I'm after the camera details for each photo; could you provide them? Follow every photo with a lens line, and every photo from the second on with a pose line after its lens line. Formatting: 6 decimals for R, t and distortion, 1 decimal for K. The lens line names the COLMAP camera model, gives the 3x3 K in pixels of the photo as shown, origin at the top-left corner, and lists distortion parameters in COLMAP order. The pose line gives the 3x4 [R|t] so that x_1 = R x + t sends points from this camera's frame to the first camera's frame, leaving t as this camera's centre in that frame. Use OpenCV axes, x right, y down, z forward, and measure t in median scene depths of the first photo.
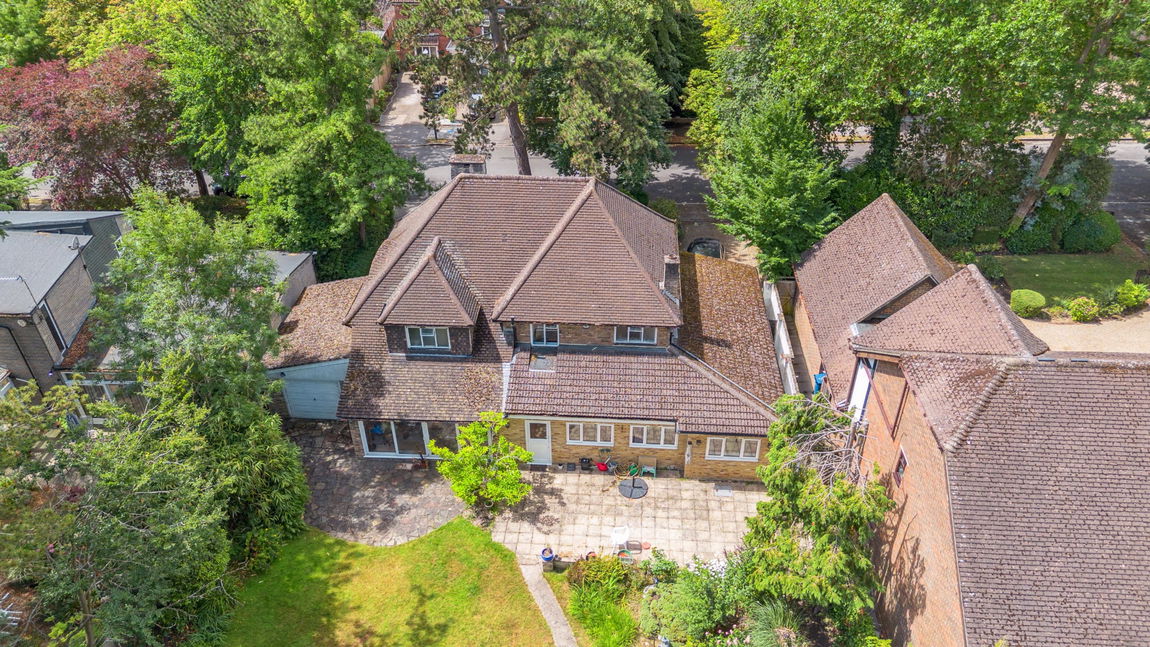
lens RADIAL K [[847.1, 0, 559.4], [0, 847.1, 321.7], [0, 0, 1]] dist [0.044331, -0.002801]
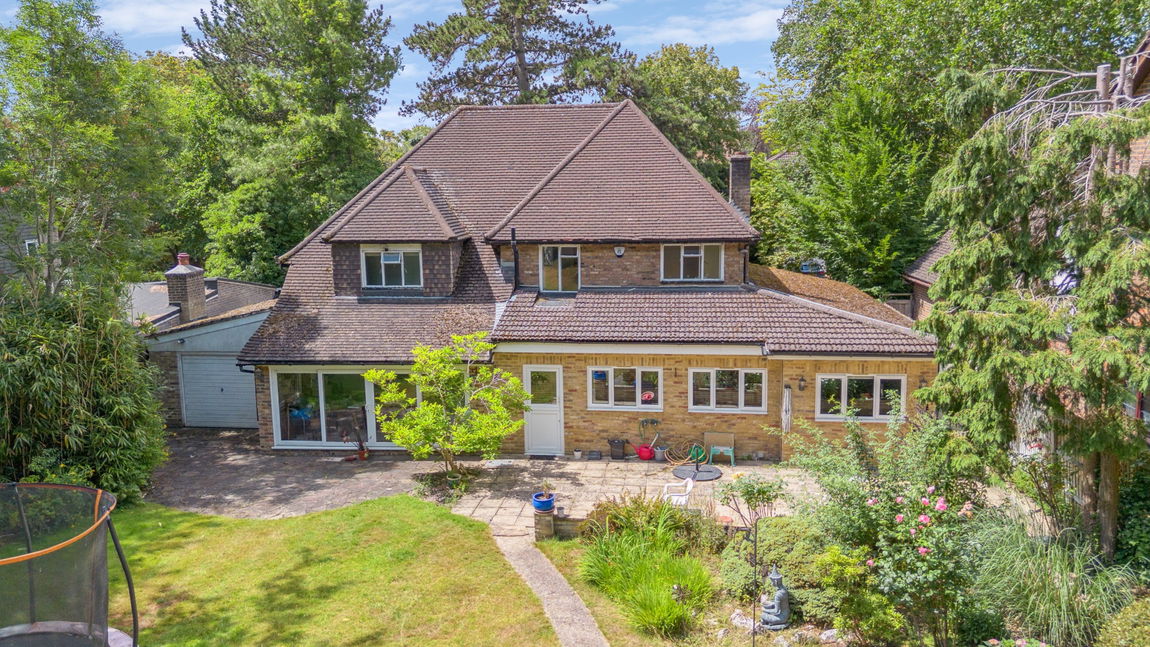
lens RADIAL K [[847.1, 0, 559.4], [0, 847.1, 321.7], [0, 0, 1]] dist [0.044331, -0.002801]
pose [[0.998276, 0.009825, -0.057868, 0.023366], [-0.034983, 0.891245, -0.452171, 0.372138], [0.047133, 0.453416, 0.890052, 0.411298]]
